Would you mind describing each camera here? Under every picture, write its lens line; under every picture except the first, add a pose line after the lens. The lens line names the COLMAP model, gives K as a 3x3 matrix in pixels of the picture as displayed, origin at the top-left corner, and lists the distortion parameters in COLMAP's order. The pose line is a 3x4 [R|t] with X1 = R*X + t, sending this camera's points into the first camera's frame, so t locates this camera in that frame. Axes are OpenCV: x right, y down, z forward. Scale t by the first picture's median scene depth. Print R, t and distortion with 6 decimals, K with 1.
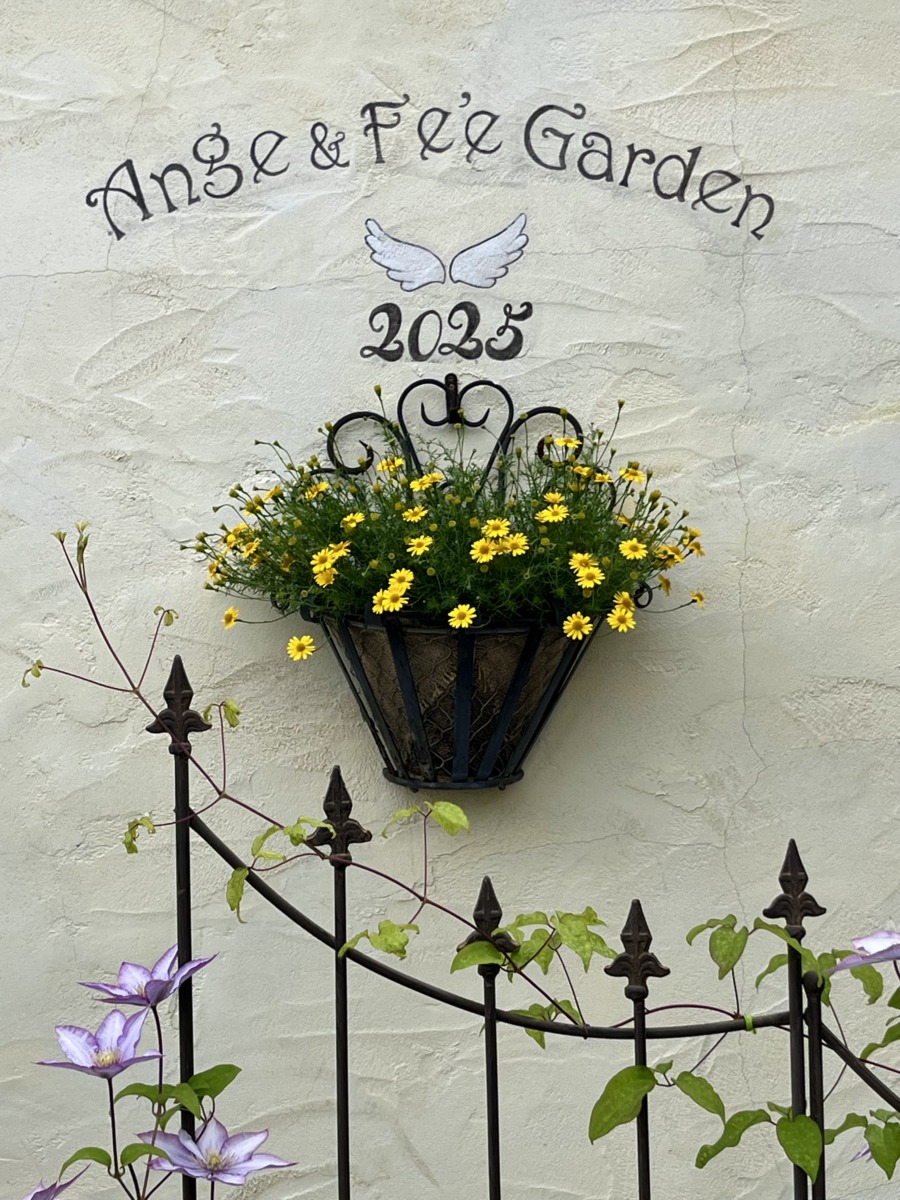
lens RADIAL K [[2185.8, 0, 449.8], [0, 2185.8, 598.4], [0, 0, 1]] dist [0.031607, 0.000000]
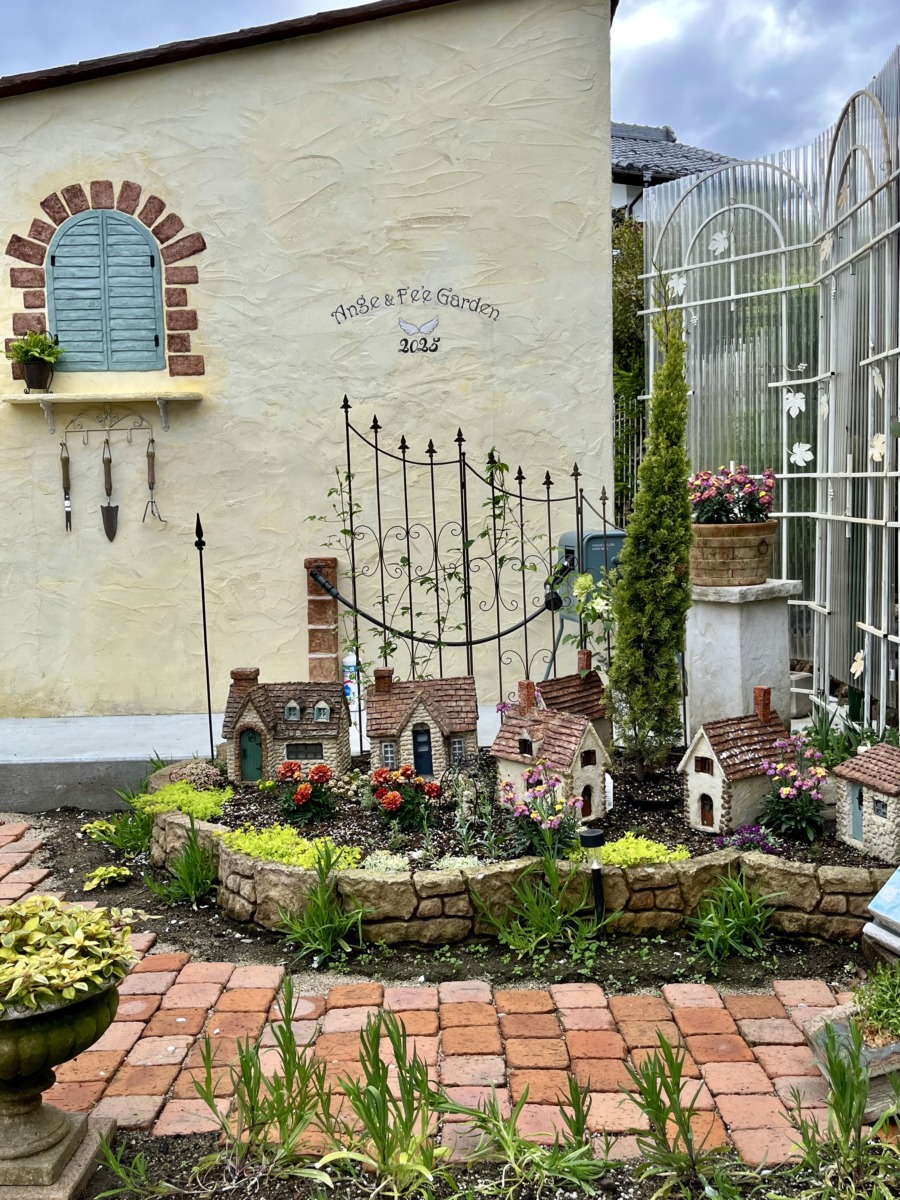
lens RADIAL K [[1144.4, 0, 451.2], [0, 1144.4, 602.5], [0, 0, 1]] dist [0.007250, 0.000000]
pose [[0.997012, -0.005823, -0.077032, 0.221930], [0.009883, 0.998576, 0.052433, 0.248423], [0.076617, -0.053038, 0.995649, -1.159920]]
